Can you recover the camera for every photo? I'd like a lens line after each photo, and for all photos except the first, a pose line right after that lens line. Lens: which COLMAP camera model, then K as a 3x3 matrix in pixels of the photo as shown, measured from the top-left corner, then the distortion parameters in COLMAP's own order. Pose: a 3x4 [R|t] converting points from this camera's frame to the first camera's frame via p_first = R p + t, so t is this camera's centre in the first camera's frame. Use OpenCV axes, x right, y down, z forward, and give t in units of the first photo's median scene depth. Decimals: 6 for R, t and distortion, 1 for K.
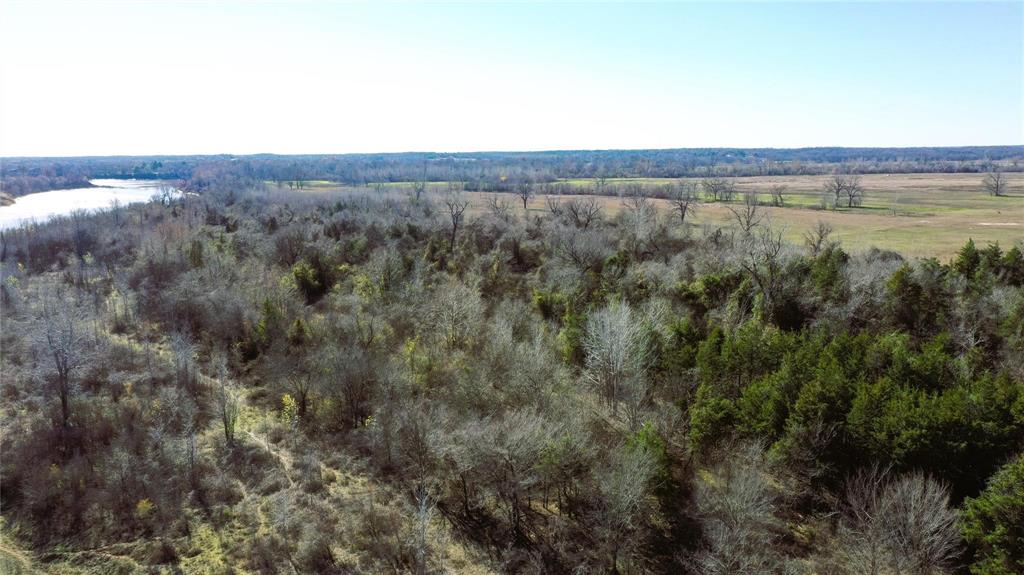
lens RADIAL K [[811.3, 0, 513.1], [0, 811.3, 290.3], [0, 0, 1]] dist [0.015892, -0.000204]
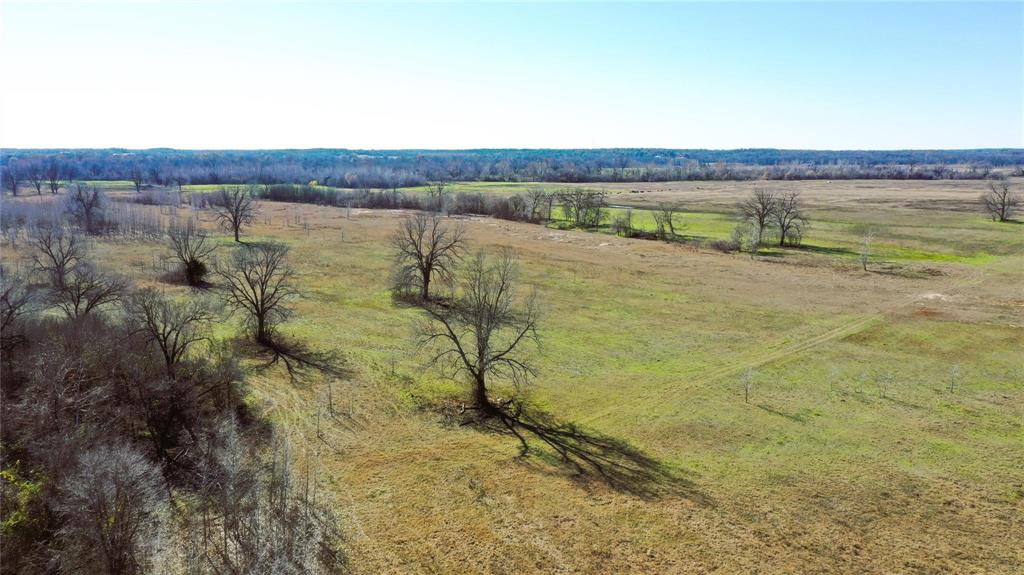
lens RADIAL K [[811.3, 0, 513.1], [0, 811.3, 290.3], [0, 0, 1]] dist [0.015892, -0.000204]
pose [[0.997552, 0.000071, 0.069932, 0.079935], [-0.000166, 0.999999, 0.001349, -0.030912], [-0.069932, -0.001357, 0.997551, 0.190944]]
